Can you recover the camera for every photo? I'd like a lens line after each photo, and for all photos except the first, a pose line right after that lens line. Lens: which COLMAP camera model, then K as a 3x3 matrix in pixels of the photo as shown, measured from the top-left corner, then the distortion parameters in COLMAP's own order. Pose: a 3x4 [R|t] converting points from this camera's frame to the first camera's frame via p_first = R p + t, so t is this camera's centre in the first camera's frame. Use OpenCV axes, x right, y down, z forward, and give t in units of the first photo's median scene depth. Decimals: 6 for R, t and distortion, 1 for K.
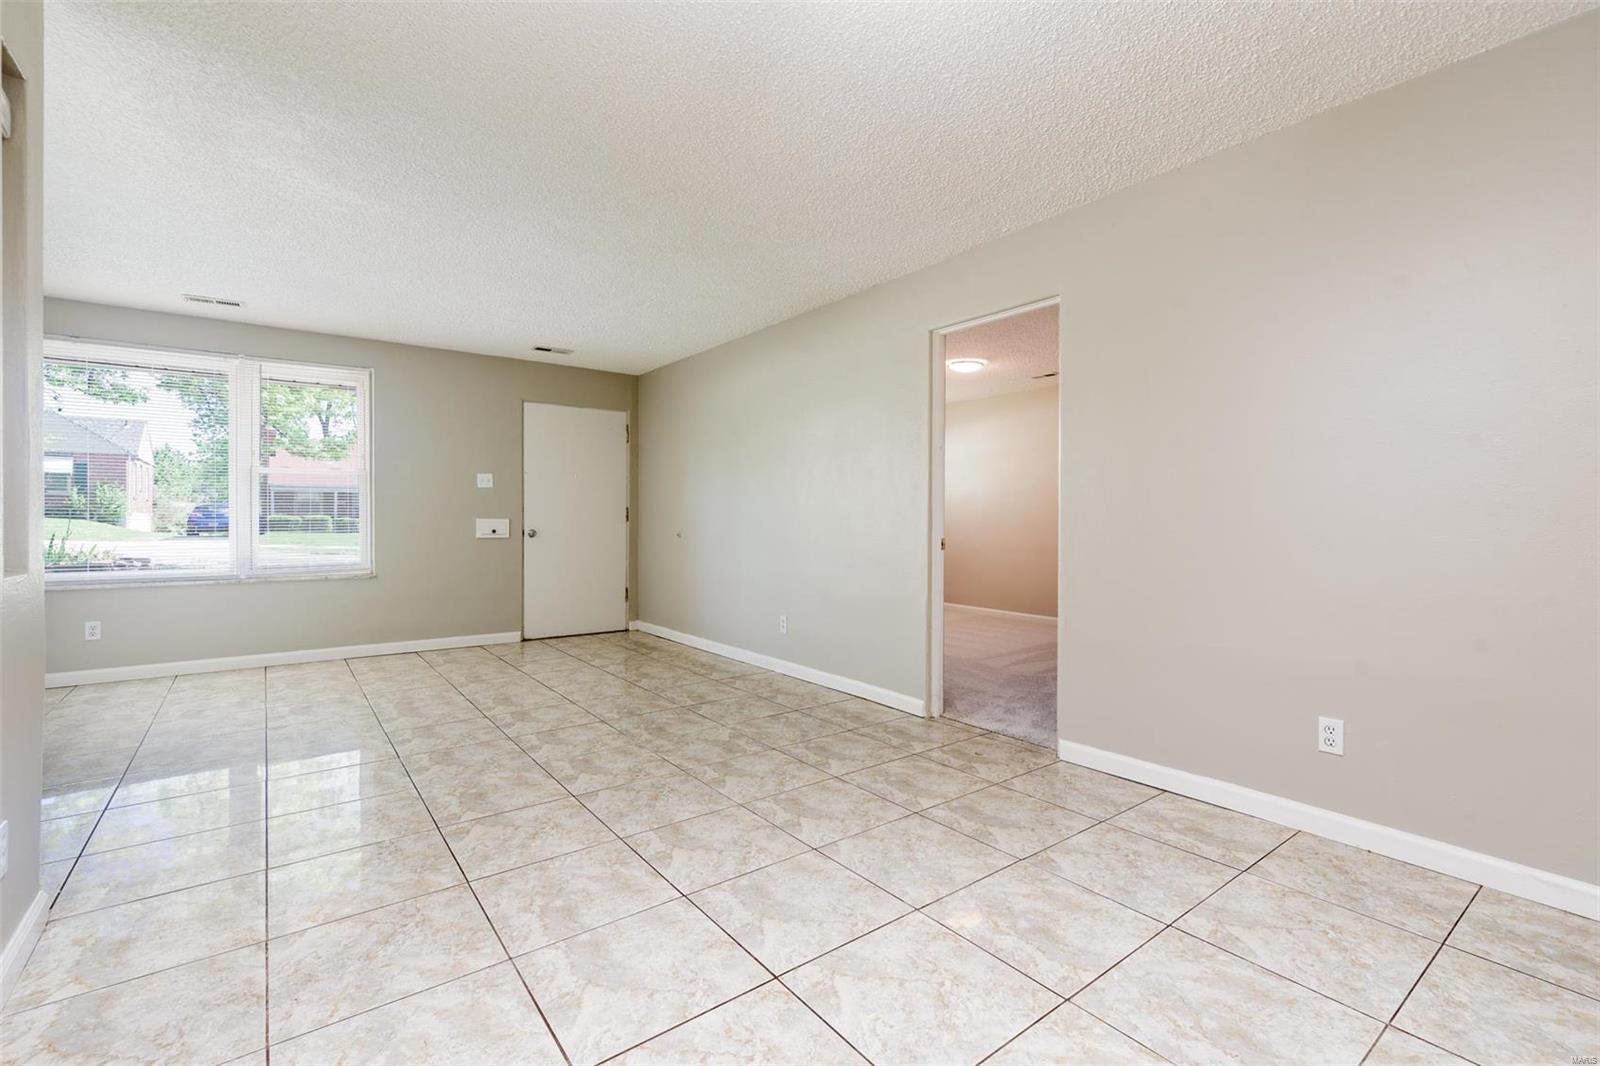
lens RADIAL K [[702.0, 0, 822.6], [0, 702.0, 534.2], [0, 0, 1]] dist [0.006706, -0.000819]
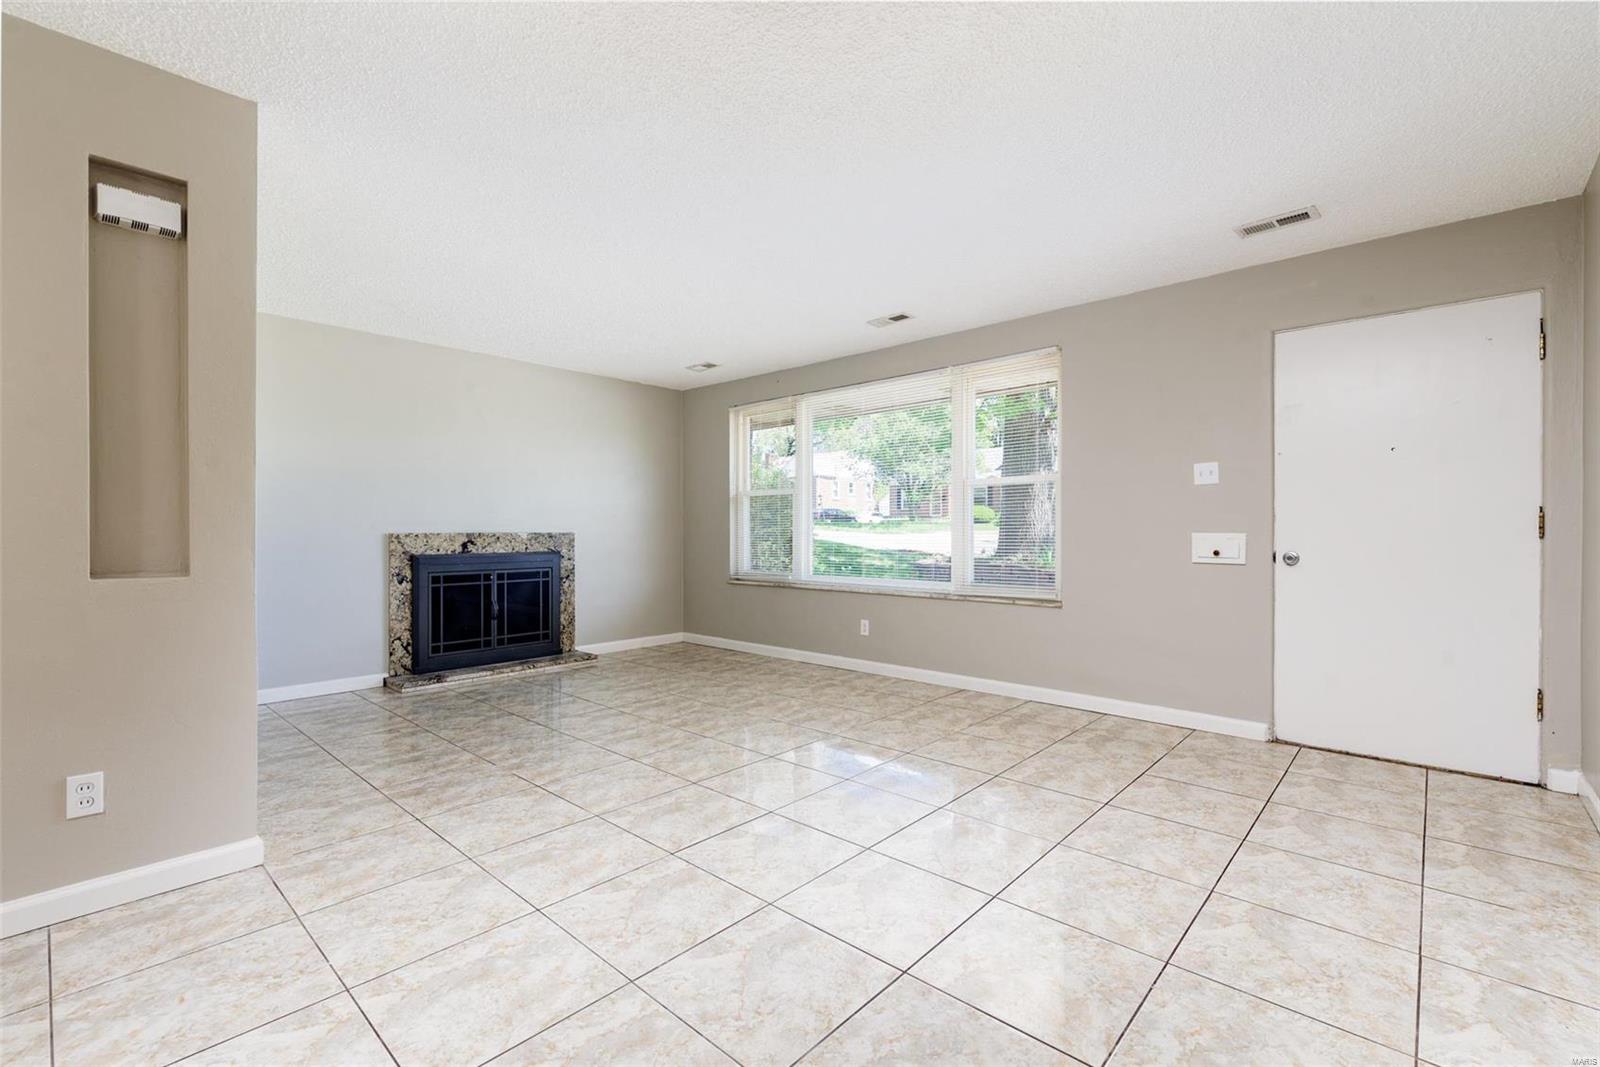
lens RADIAL K [[702.0, 0, 834.0], [0, 702.0, 516.2], [0, 0, 1]] dist [0.006706, -0.000819]
pose [[0.169649, -0.033658, -0.984930, 0.150362], [-0.016149, 0.999187, -0.036927, -0.012678], [0.985372, 0.022170, 0.168968, 0.925034]]
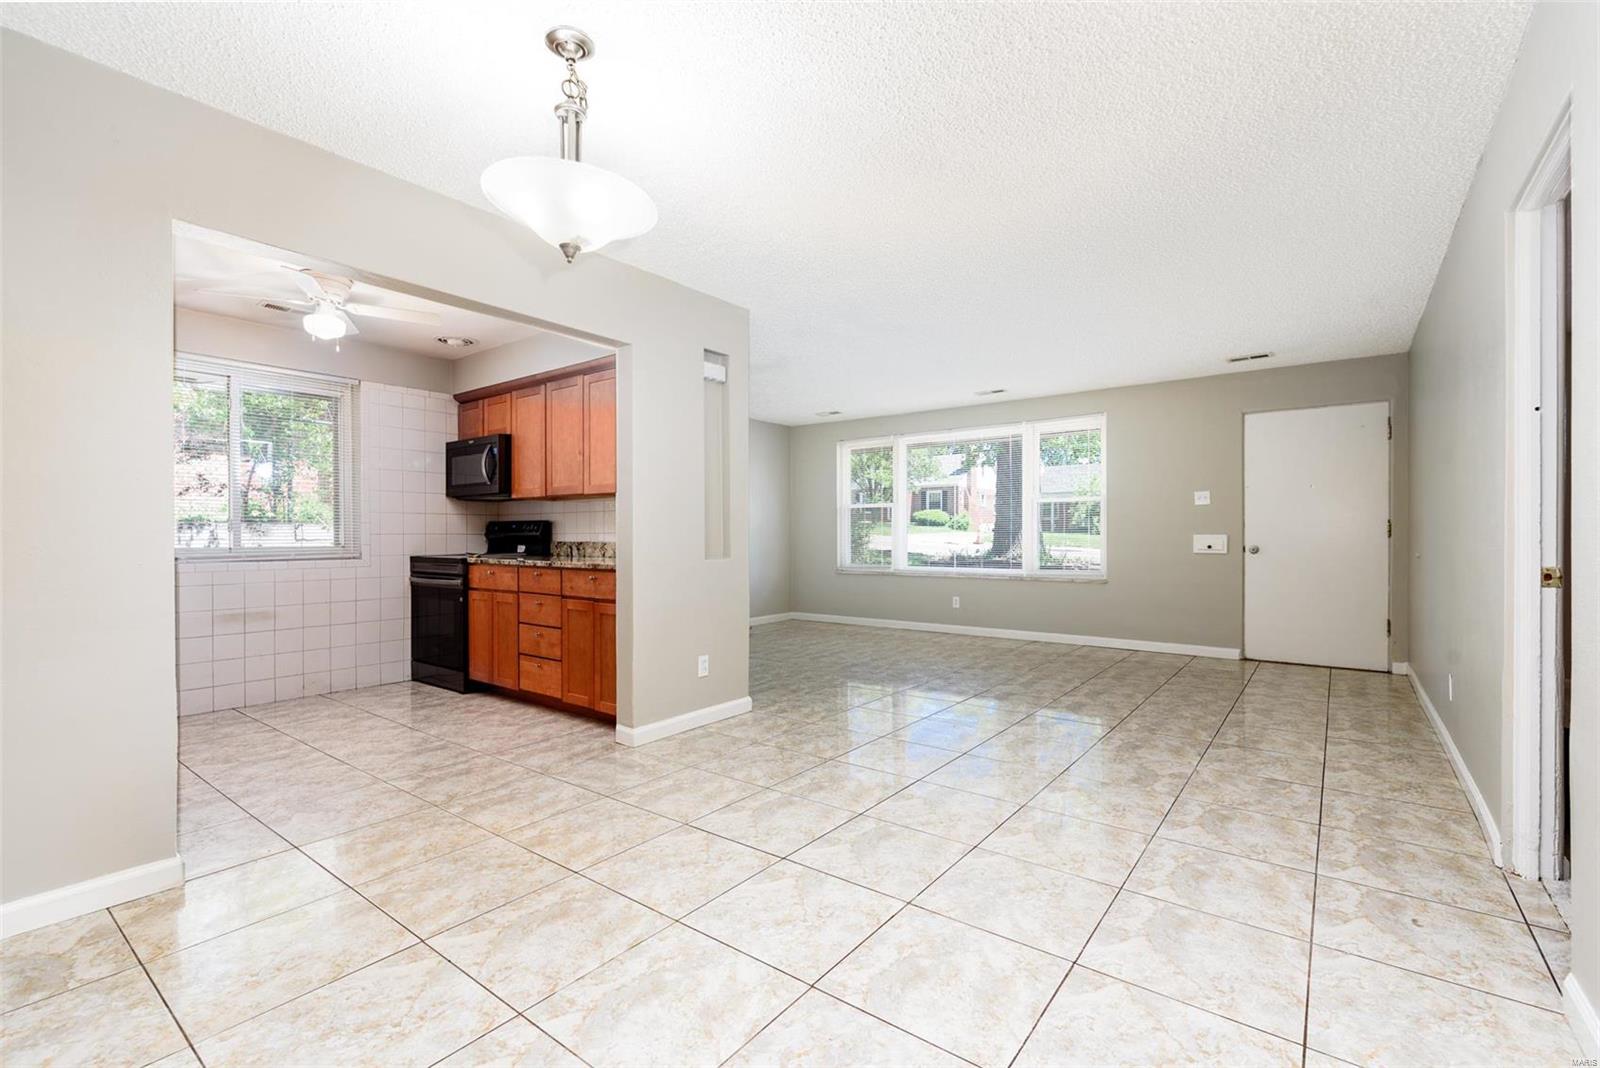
lens RADIAL K [[702.0, 0, 820.7], [0, 702.0, 539.5], [0, 0, 1]] dist [0.006706, -0.000819]
pose [[0.245900, -0.006898, -0.969271, 0.626028], [-0.010923, 0.999891, -0.009887, 0.003077], [0.969234, 0.013019, 0.245798, 0.340842]]
